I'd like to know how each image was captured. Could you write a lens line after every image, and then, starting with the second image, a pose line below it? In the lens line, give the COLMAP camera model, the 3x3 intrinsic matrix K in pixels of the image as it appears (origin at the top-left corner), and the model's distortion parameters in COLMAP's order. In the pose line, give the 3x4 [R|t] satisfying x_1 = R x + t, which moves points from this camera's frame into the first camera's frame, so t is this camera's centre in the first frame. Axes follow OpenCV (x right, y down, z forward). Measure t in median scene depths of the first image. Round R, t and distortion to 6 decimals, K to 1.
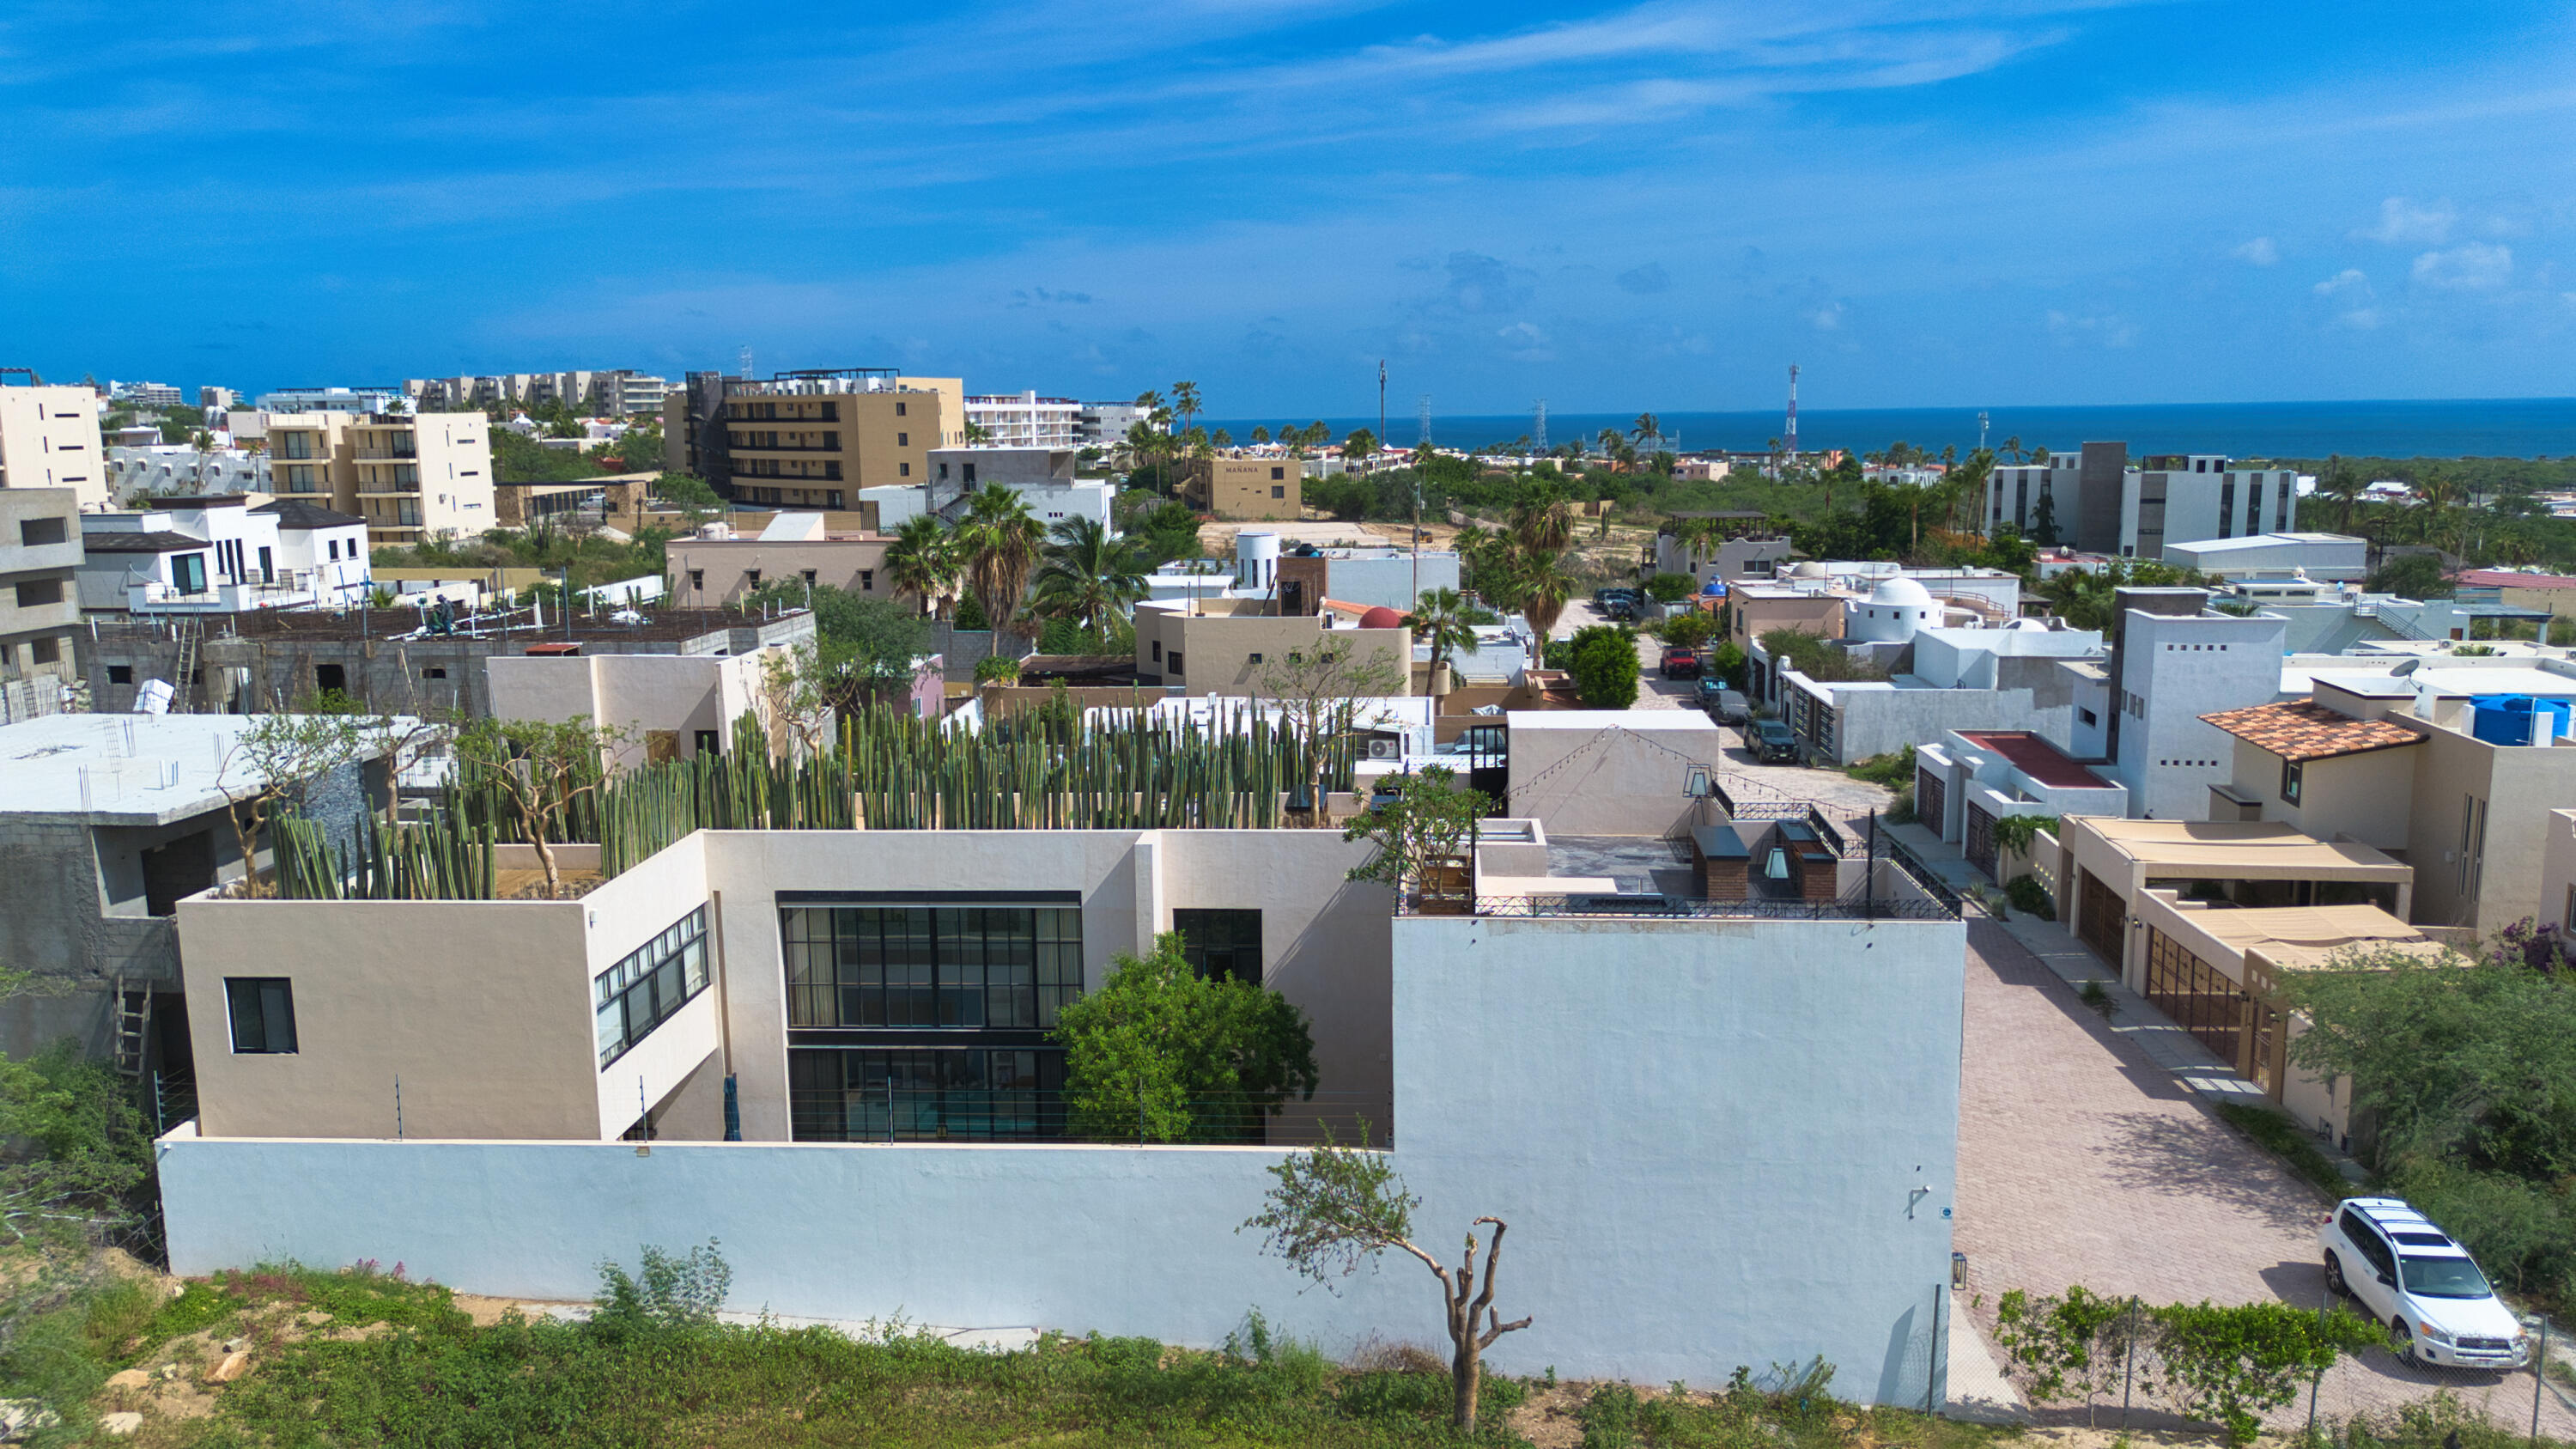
lens RADIAL K [[1831.7, 0, 1299.0], [0, 1831.7, 717.6], [0, 0, 1]] dist [0.064600, -0.061023]
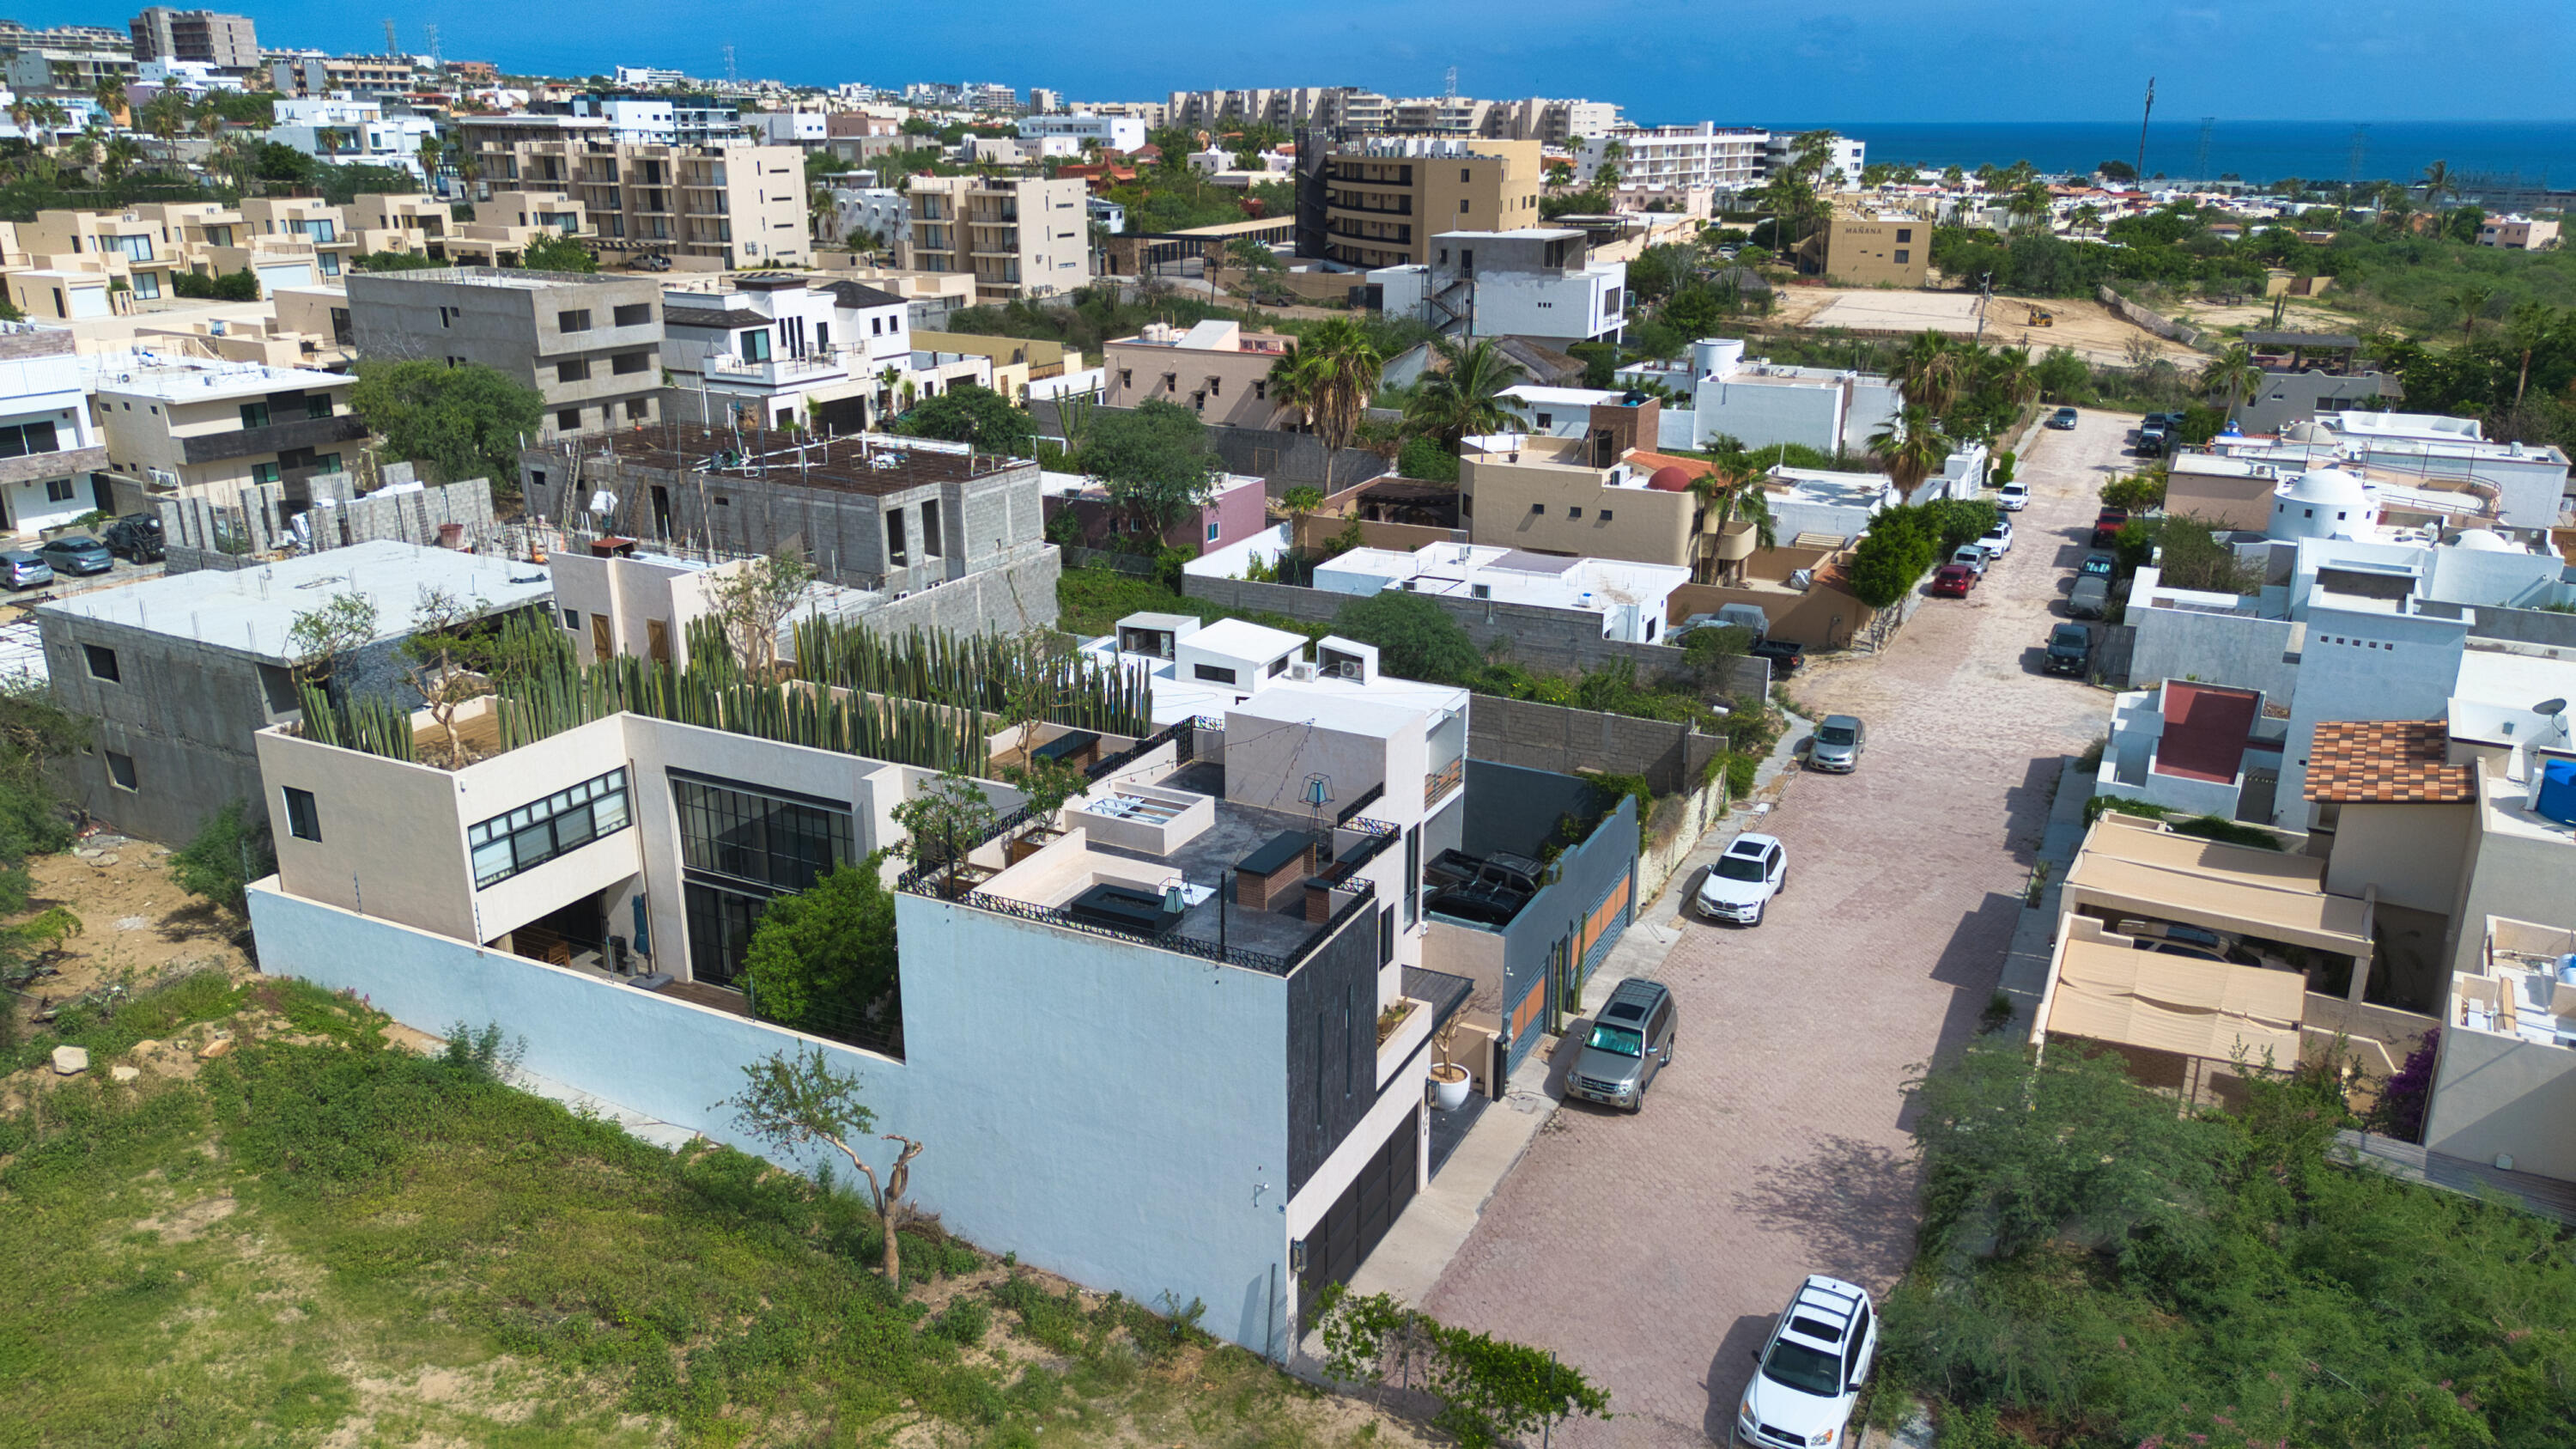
lens RADIAL K [[1837.2, 0, 1298.8], [0, 1837.2, 710.0], [0, 0, 1]] dist [0.062127, -0.058737]
pose [[0.920849, 0.134405, -0.366024, 0.347586], [-0.078788, 0.983488, 0.162923, -0.111501], [0.381877, -0.121189, 0.916233, -0.019650]]
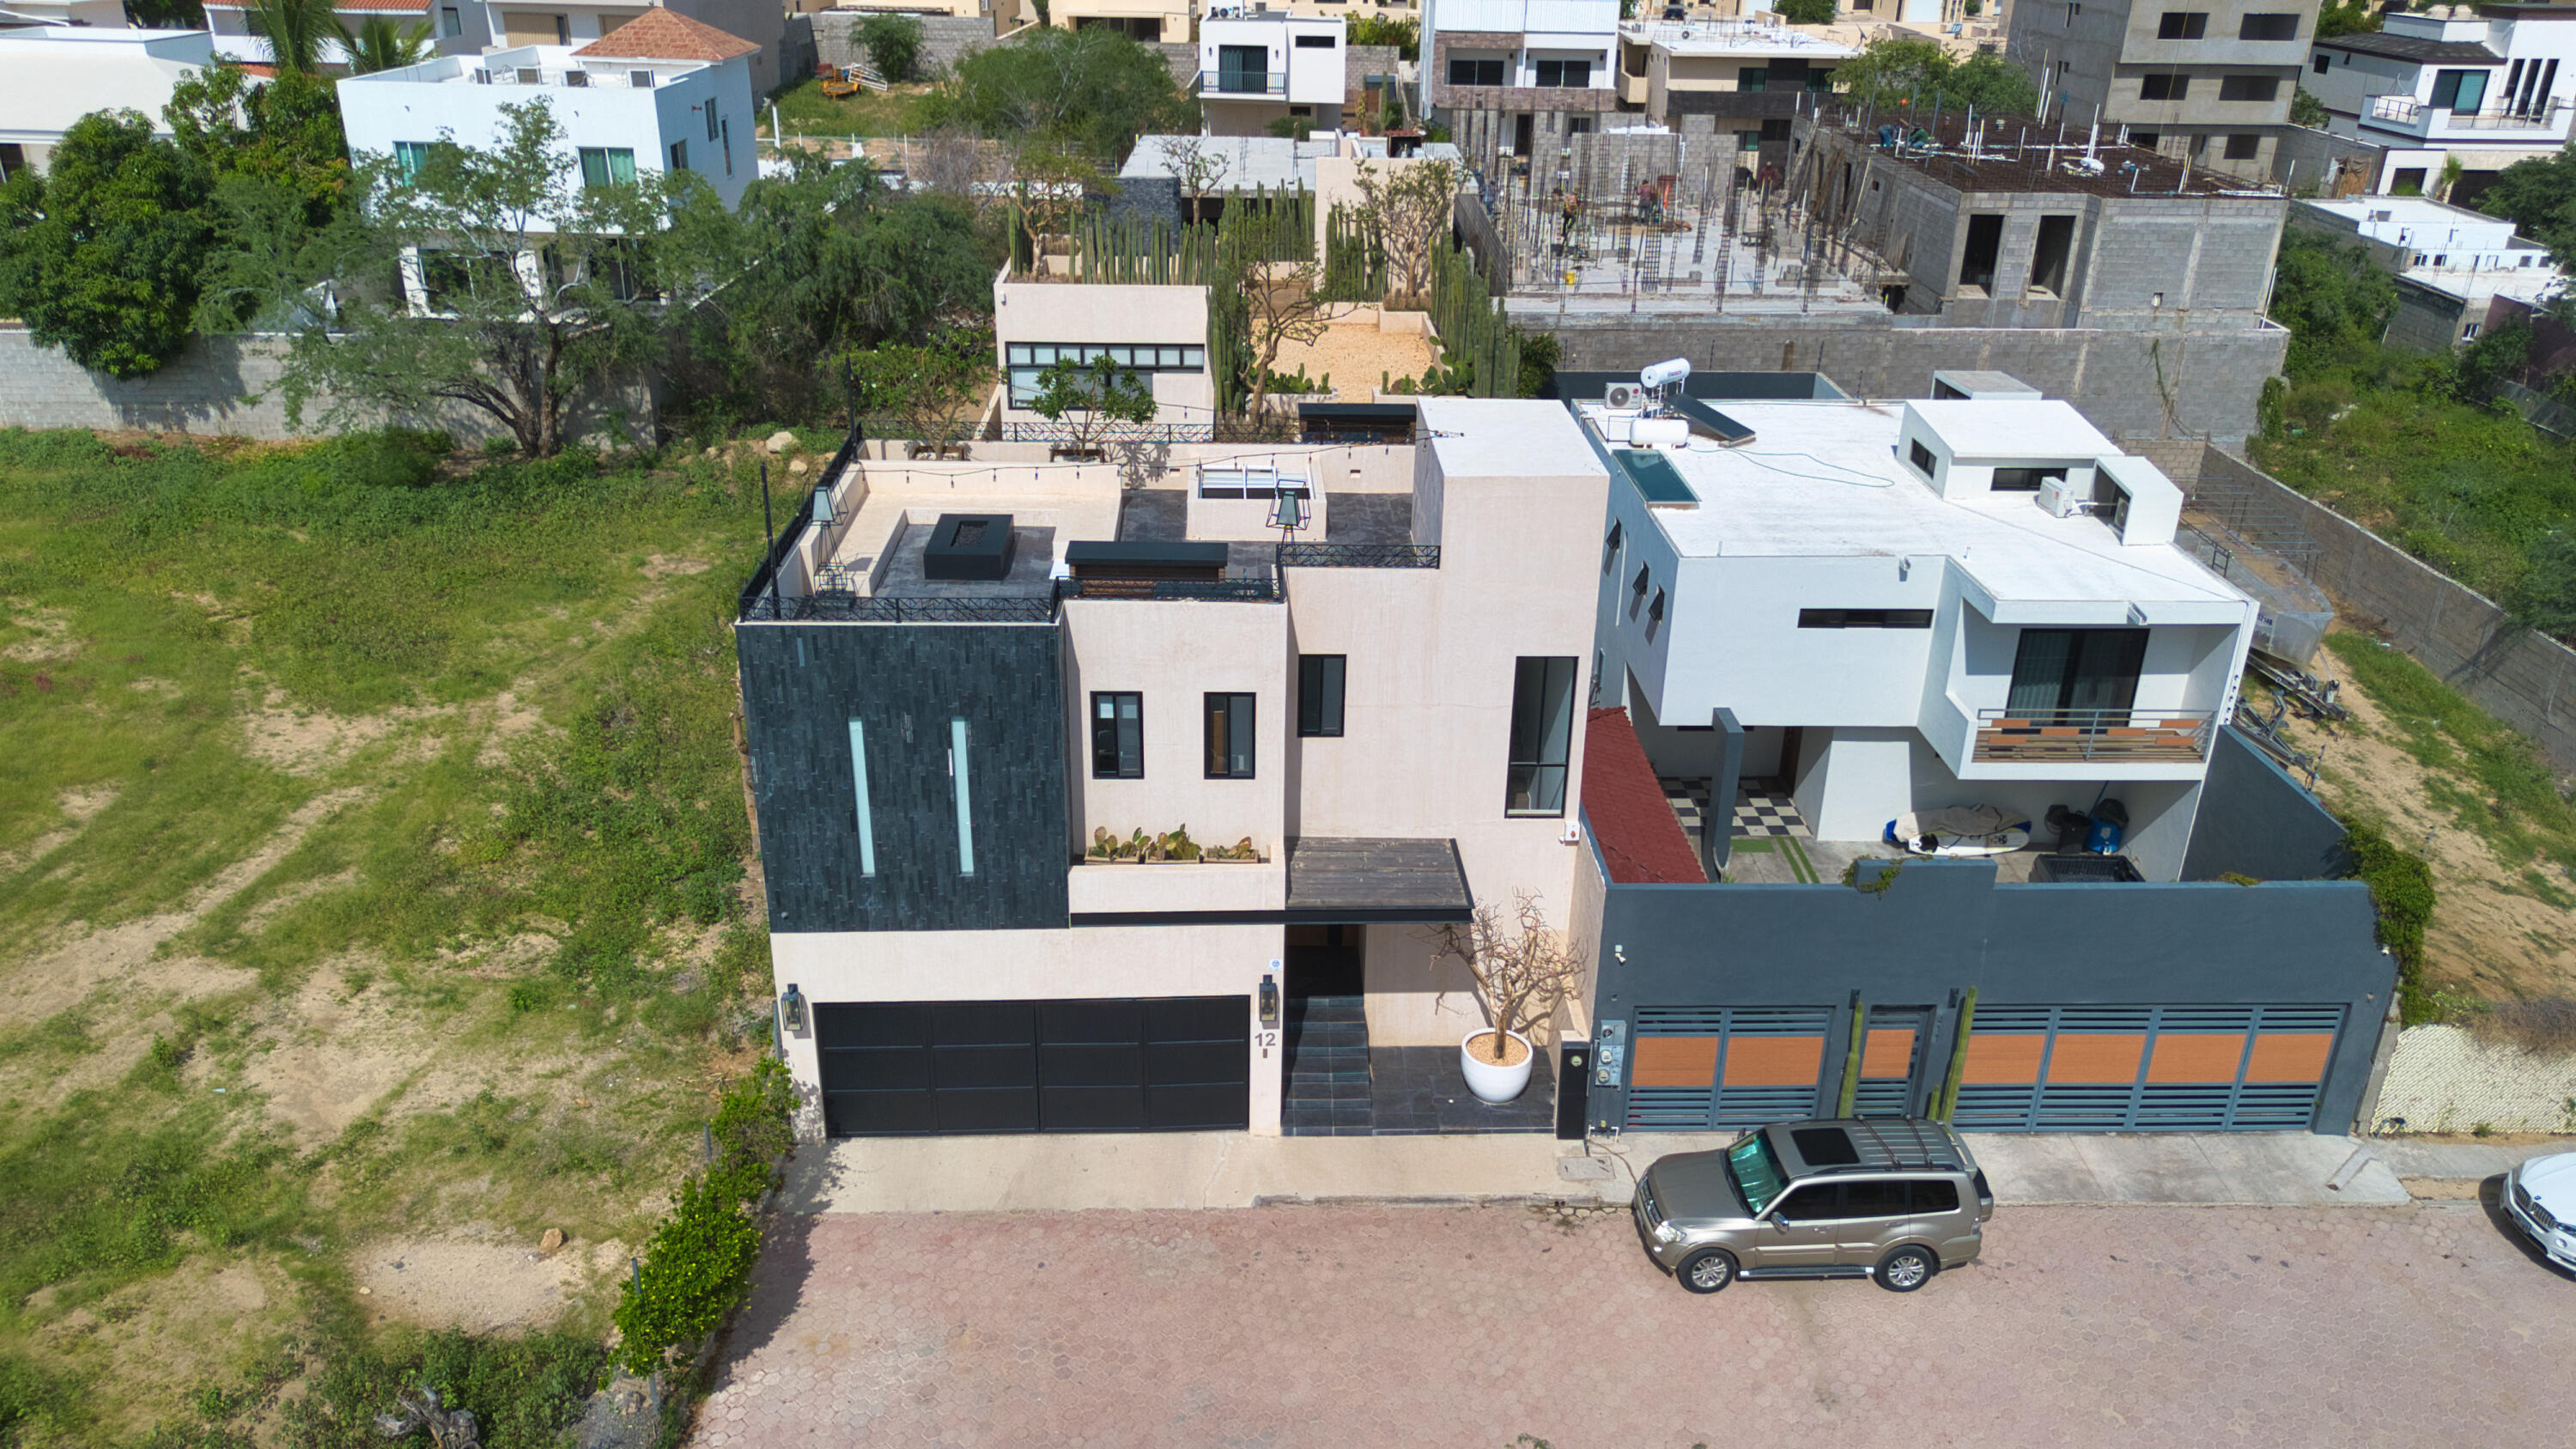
lens RADIAL K [[1831.7, 0, 1299.0], [0, 1831.7, 717.6], [0, 0, 1]] dist [0.064600, -0.061023]
pose [[0.102876, 0.424123, -0.899742, 0.523353], [-0.182165, 0.897277, 0.402133, -0.106377], [0.977871, 0.122532, 0.169568, 0.501727]]
